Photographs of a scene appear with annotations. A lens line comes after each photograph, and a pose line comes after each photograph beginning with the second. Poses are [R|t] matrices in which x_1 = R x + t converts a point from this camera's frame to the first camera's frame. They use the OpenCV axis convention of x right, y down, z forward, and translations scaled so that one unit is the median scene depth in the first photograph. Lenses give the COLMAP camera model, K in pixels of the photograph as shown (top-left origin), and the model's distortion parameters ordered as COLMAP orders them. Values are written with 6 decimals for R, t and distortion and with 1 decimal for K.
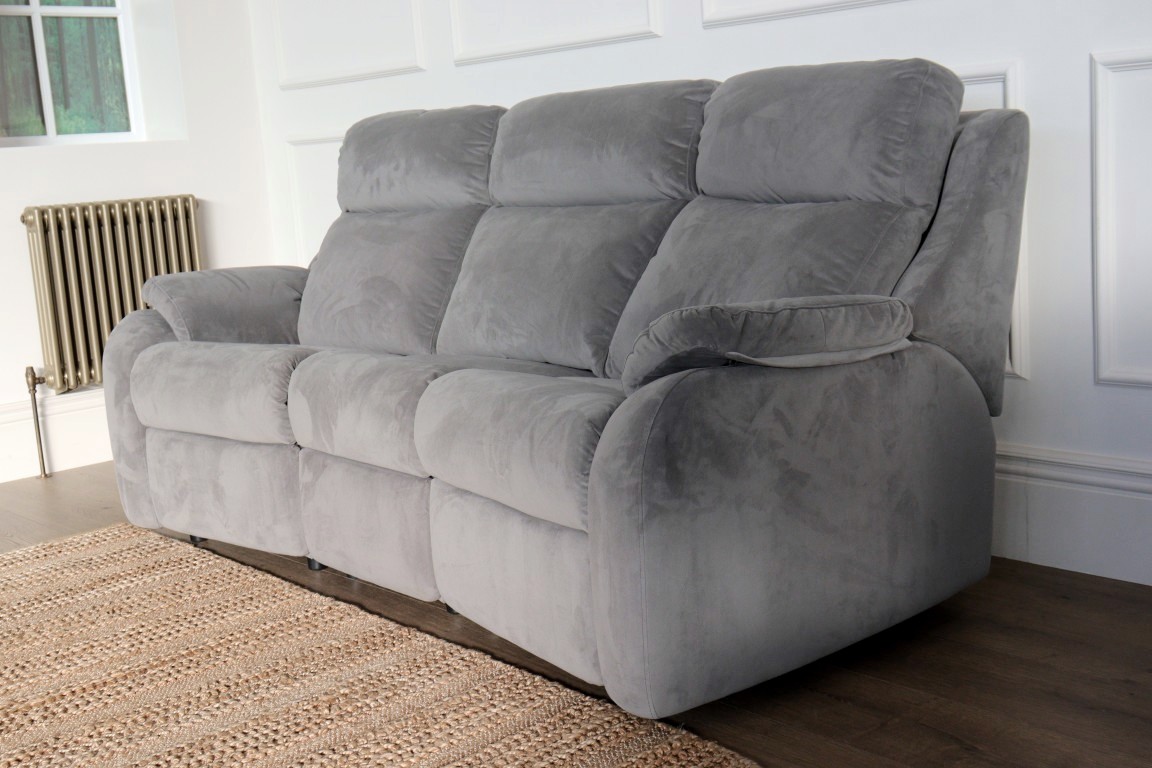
lens RADIAL K [[1376.0, 0, 576.0], [0, 1376.0, 384.0], [0, 0, 1]] dist [0.003511, 0.007611]
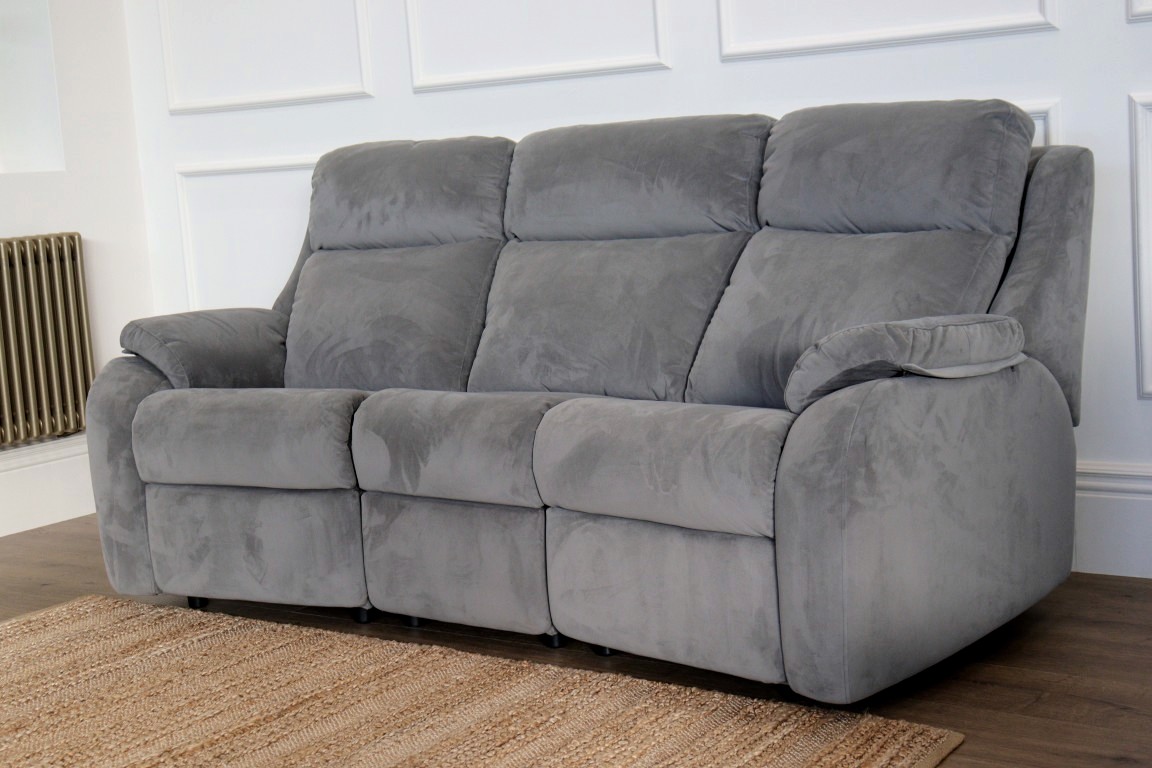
lens RADIAL K [[1738.5, 0, 576.0], [0, 1738.5, 384.0], [0, 0, 1]] dist [0.018675, -0.014420]
pose [[0.978439, -0.024814, 0.205042, -0.334845], [0.035362, 0.998224, -0.047938, 0.038967], [-0.203489, 0.054155, 0.977578, -0.244749]]
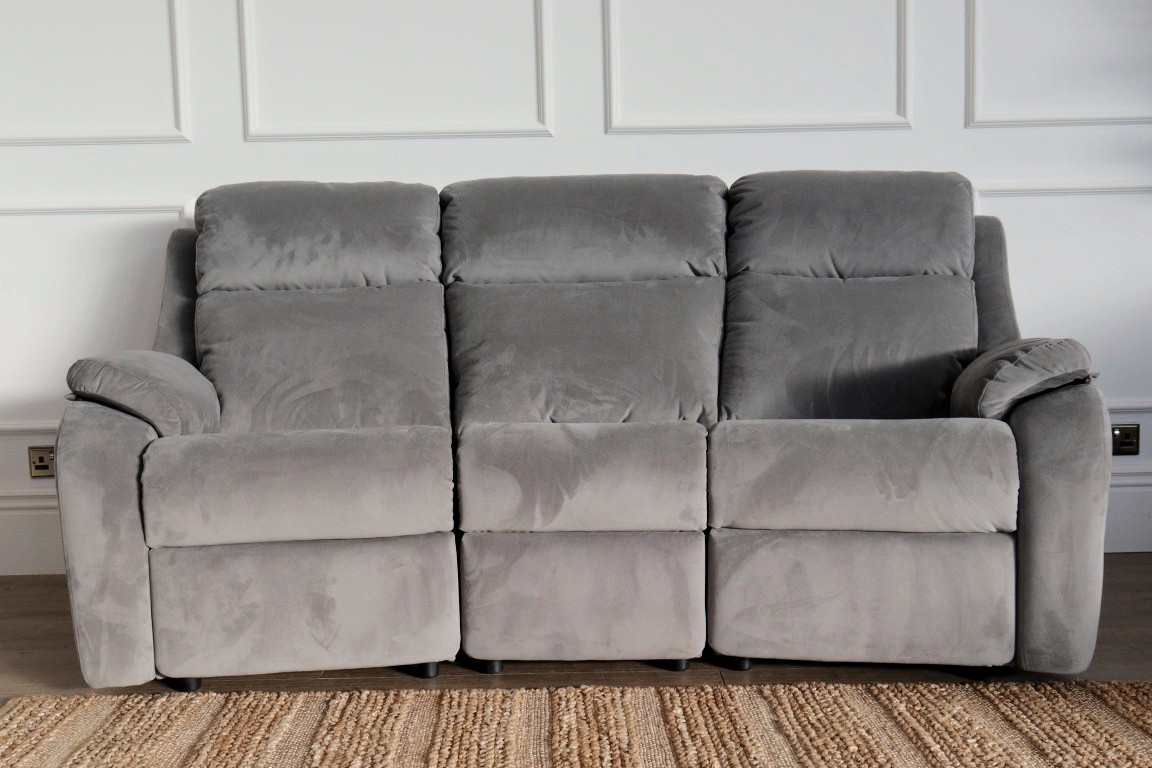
lens RADIAL K [[1280.6, 0, 571.7], [0, 1280.6, 382.8], [0, 0, 1]] dist [0.009230, -0.007261]
pose [[0.674498, -0.016228, 0.738099, -0.850418], [0.100419, 0.992484, -0.069944, 0.016461], [-0.731416, 0.121296, 0.671057, 0.419967]]
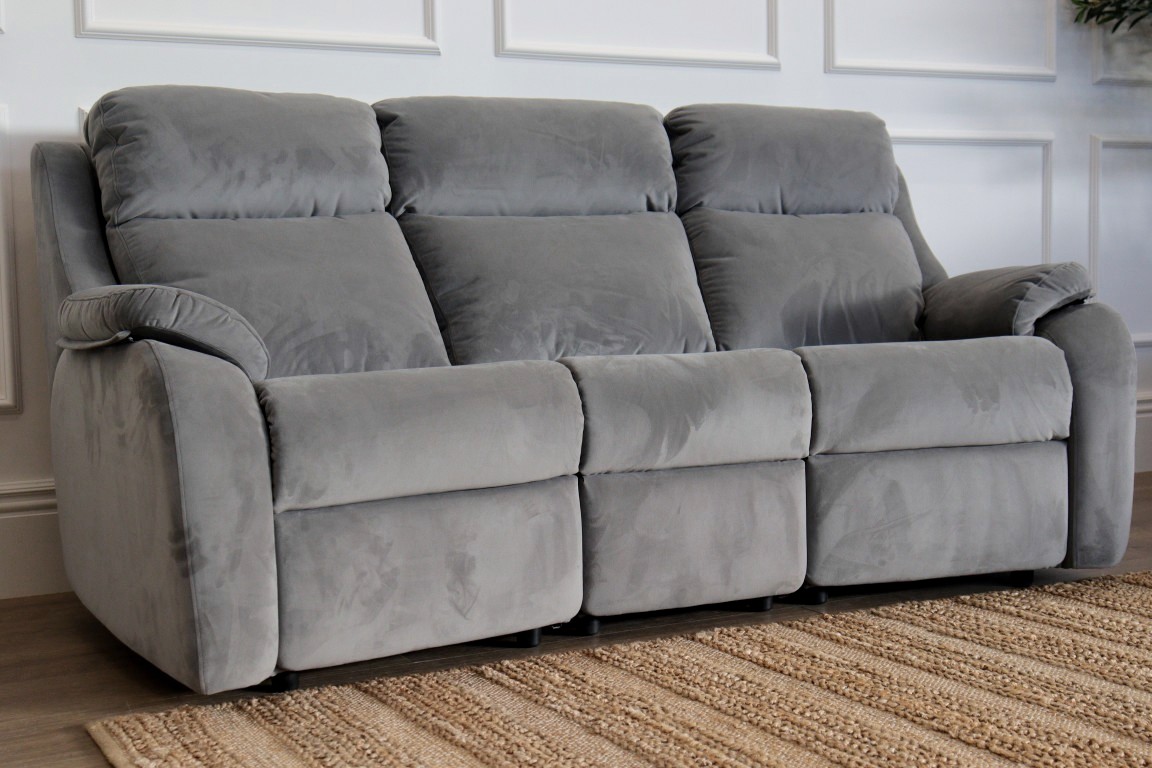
lens RADIAL K [[1579.3, 0, 576.0], [0, 1579.3, 384.0], [0, 0, 1]] dist [0.019020, 0.008560]
pose [[0.256154, -0.016960, 0.966487, -1.216799], [0.165462, 0.985859, -0.026553, 0.018931], [-0.952369, 0.166719, 0.255338, 0.843315]]
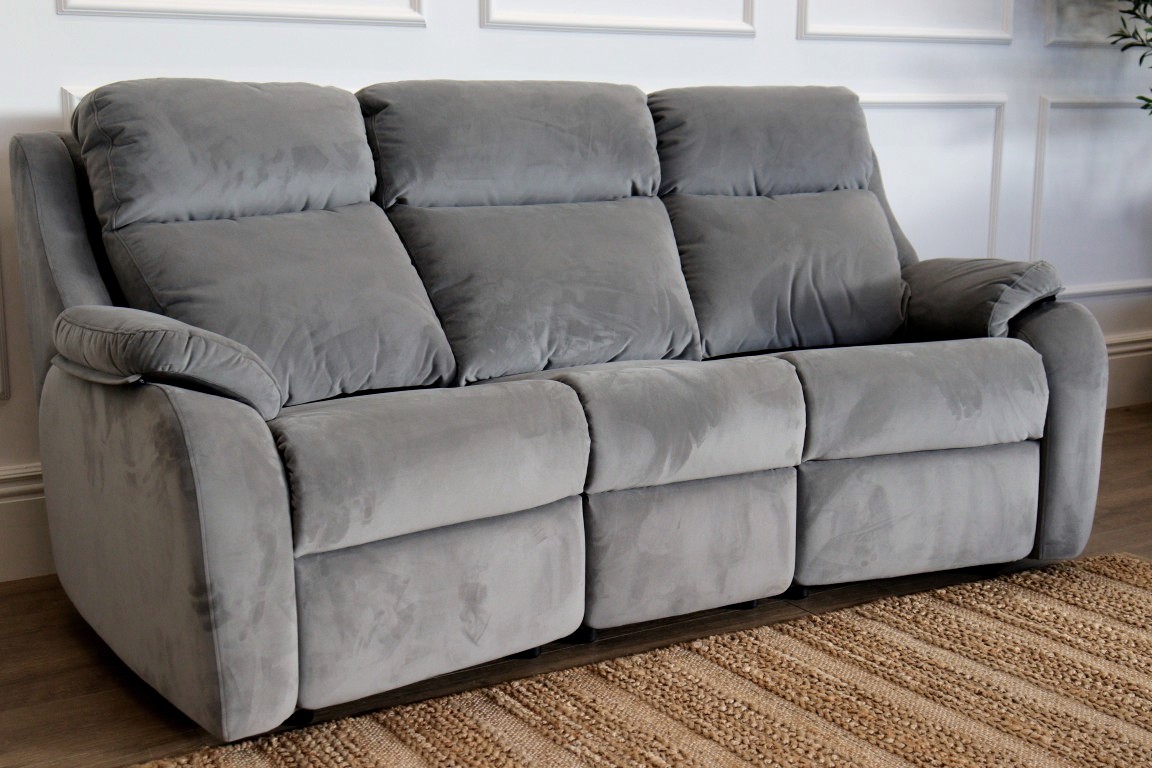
lens RADIAL K [[1479.0, 0, 572.2], [0, 1479.0, 390.2], [0, 0, 1]] dist [0.028217, -0.038279]
pose [[0.193925, -0.120391, 0.973601, -1.166854], [0.152017, 0.984141, 0.091415, -0.108001], [-0.969167, 0.130276, 0.209151, 0.908406]]
